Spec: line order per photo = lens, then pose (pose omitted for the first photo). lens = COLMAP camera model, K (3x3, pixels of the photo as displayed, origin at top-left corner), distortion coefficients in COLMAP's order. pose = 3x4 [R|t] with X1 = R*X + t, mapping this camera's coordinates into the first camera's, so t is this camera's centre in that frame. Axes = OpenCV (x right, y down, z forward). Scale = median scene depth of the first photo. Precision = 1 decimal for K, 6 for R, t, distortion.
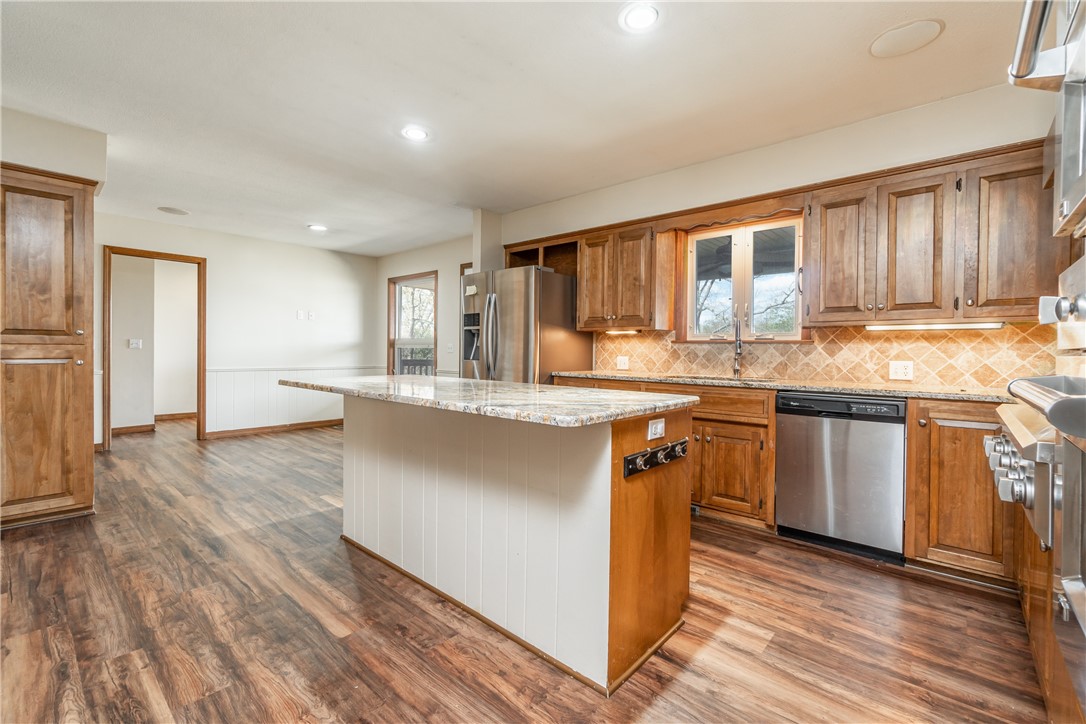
lens RADIAL K [[466.9, 0, 535.4], [0, 466.9, 357.2], [0, 0, 1]] dist [-0.011222, 0.000093]
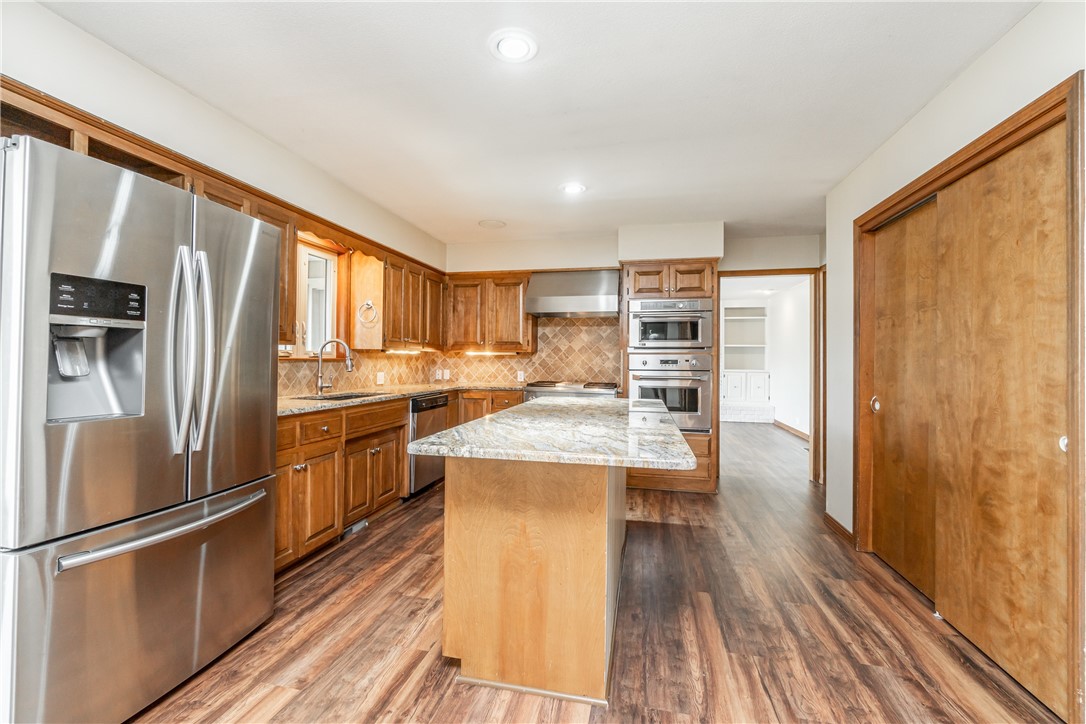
lens RADIAL K [[466.9, 0, 535.4], [0, 466.9, 357.2], [0, 0, 1]] dist [-0.011222, 0.000093]
pose [[-0.479926, -0.010860, 0.877242, -1.441740], [-0.003659, 0.999939, 0.010377, -0.105997], [-0.877301, 0.001770, -0.479937, 2.211476]]
